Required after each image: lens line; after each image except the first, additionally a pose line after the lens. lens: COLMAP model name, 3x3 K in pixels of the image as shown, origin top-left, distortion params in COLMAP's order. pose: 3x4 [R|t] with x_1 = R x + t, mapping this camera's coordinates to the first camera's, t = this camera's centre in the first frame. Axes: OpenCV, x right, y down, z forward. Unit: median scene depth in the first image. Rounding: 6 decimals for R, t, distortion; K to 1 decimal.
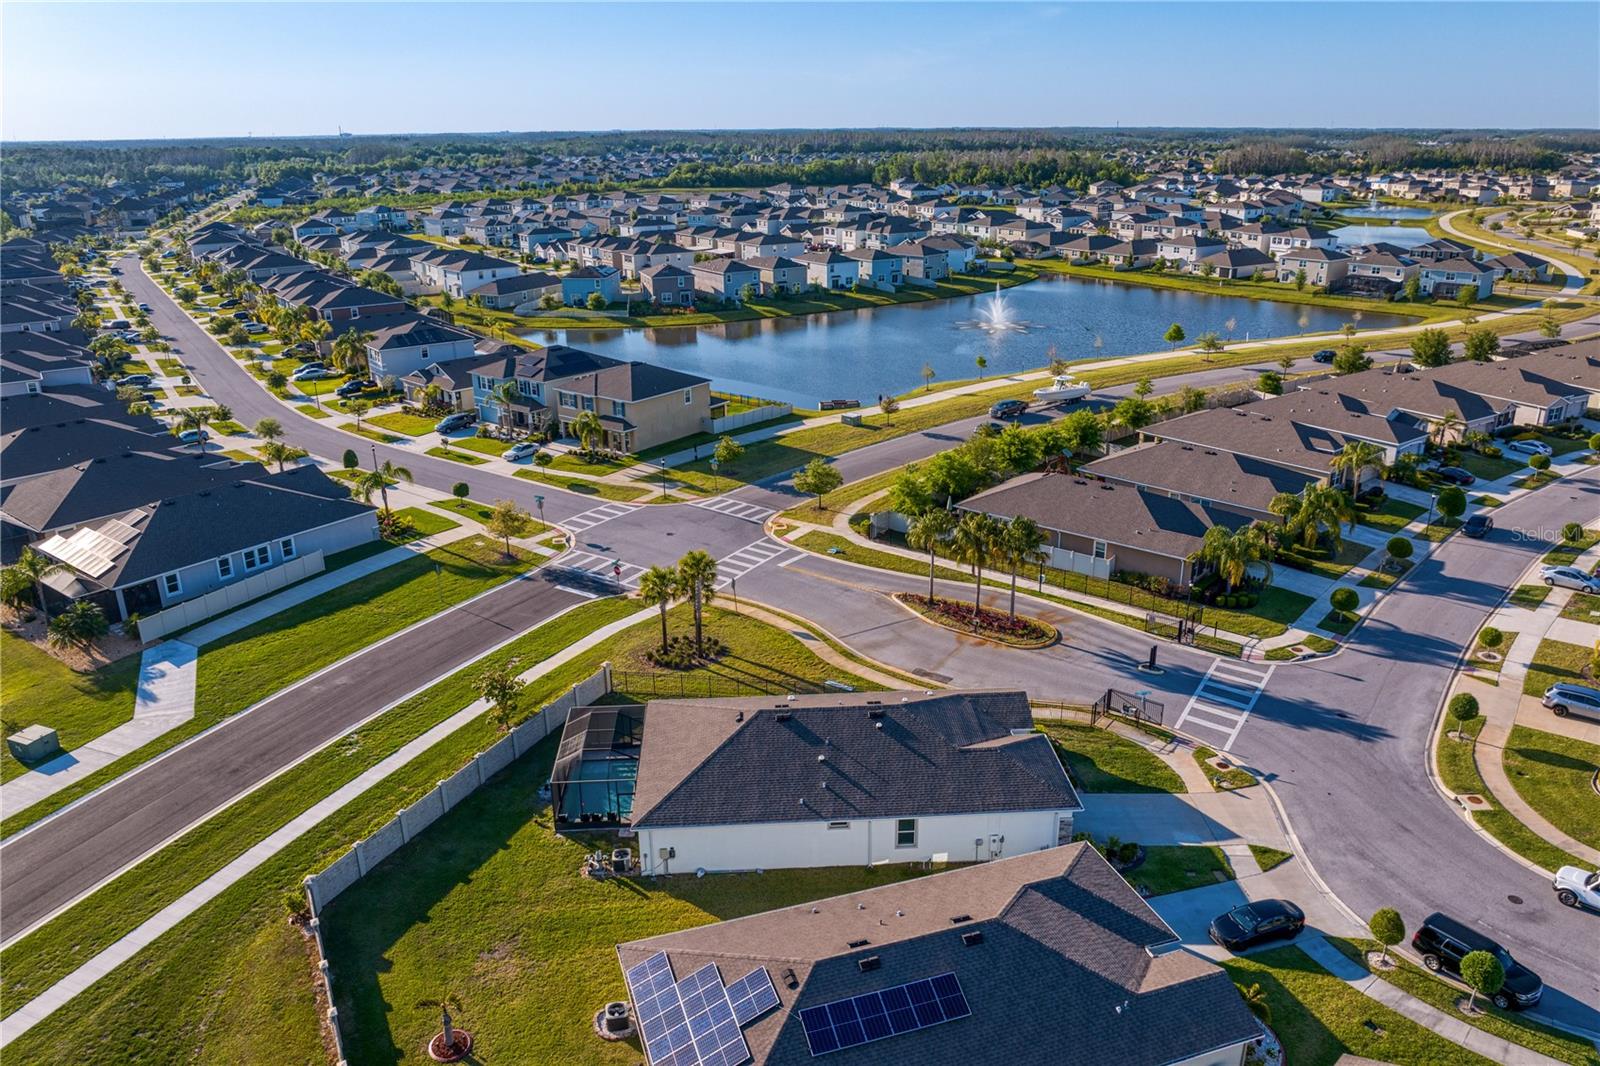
lens RADIAL K [[1122.9, 0, 806.9], [0, 1122.9, 539.1], [0, 0, 1]] dist [-0.069572, 0.049554]
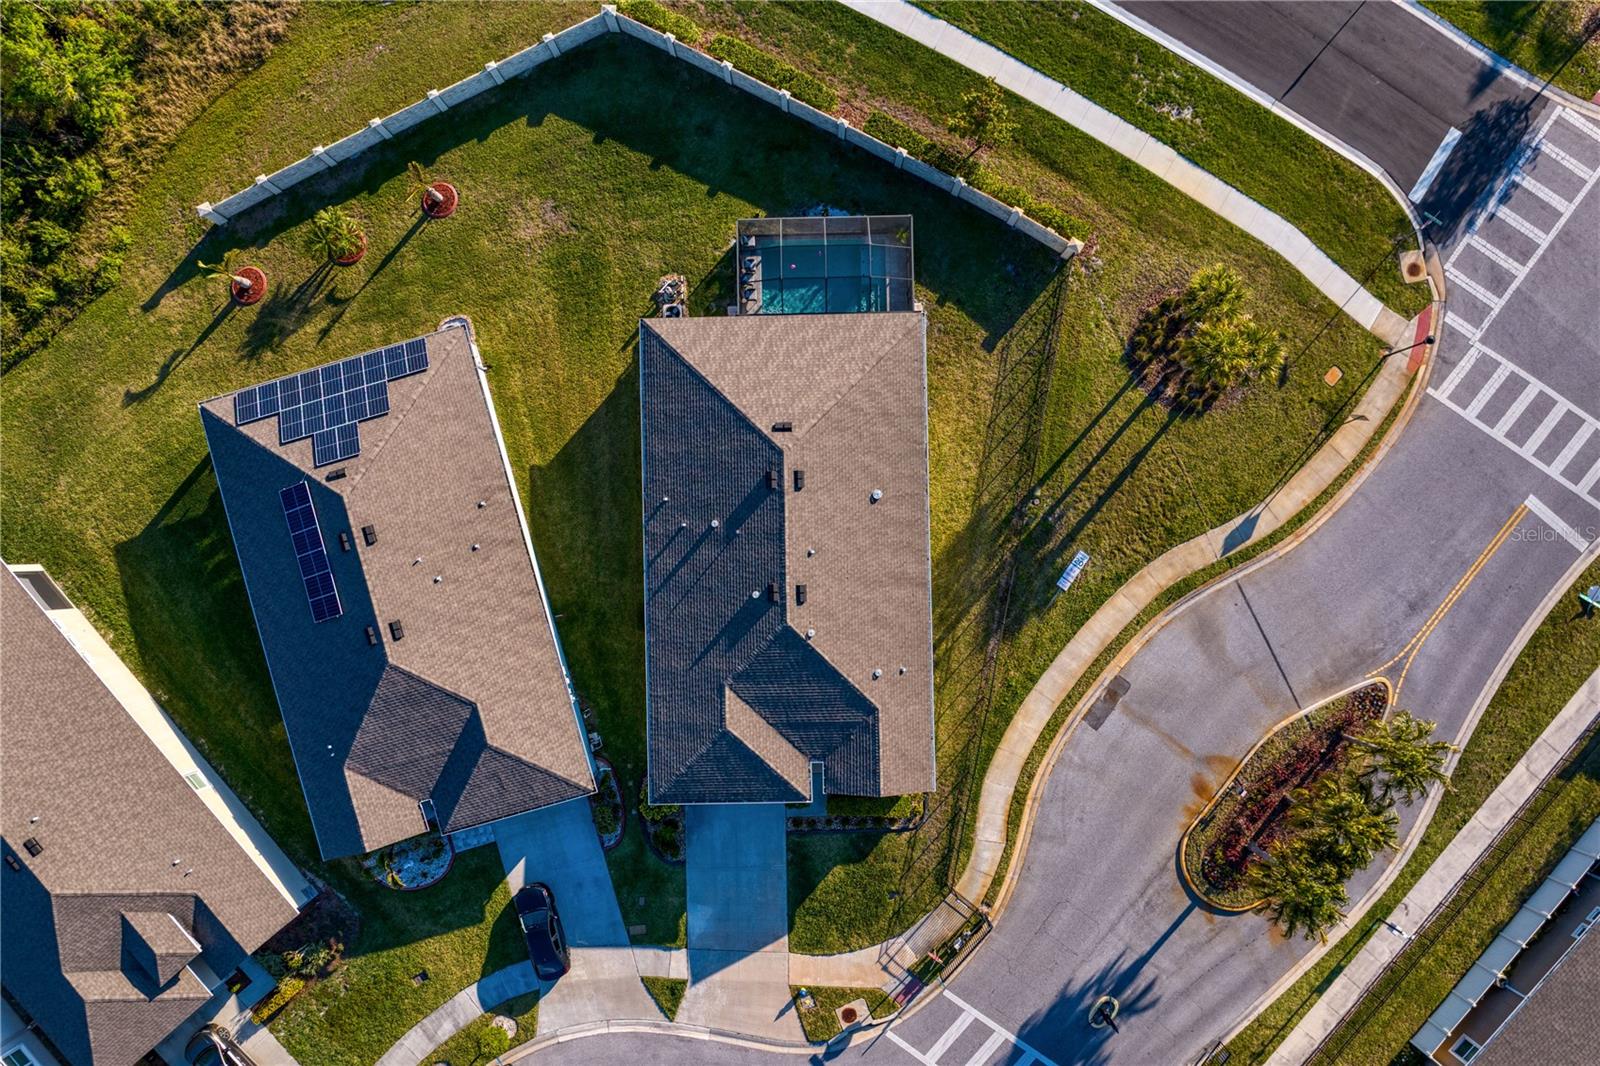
lens RADIAL K [[1122.9, 0, 806.9], [0, 1122.9, 539.1], [0, 0, 1]] dist [-0.069572, 0.049554]
pose [[-0.045071, 0.998972, -0.004806, 0.020692], [-0.343588, -0.010984, 0.939056, -0.507735], [0.938038, 0.043975, 0.343730, 0.603372]]
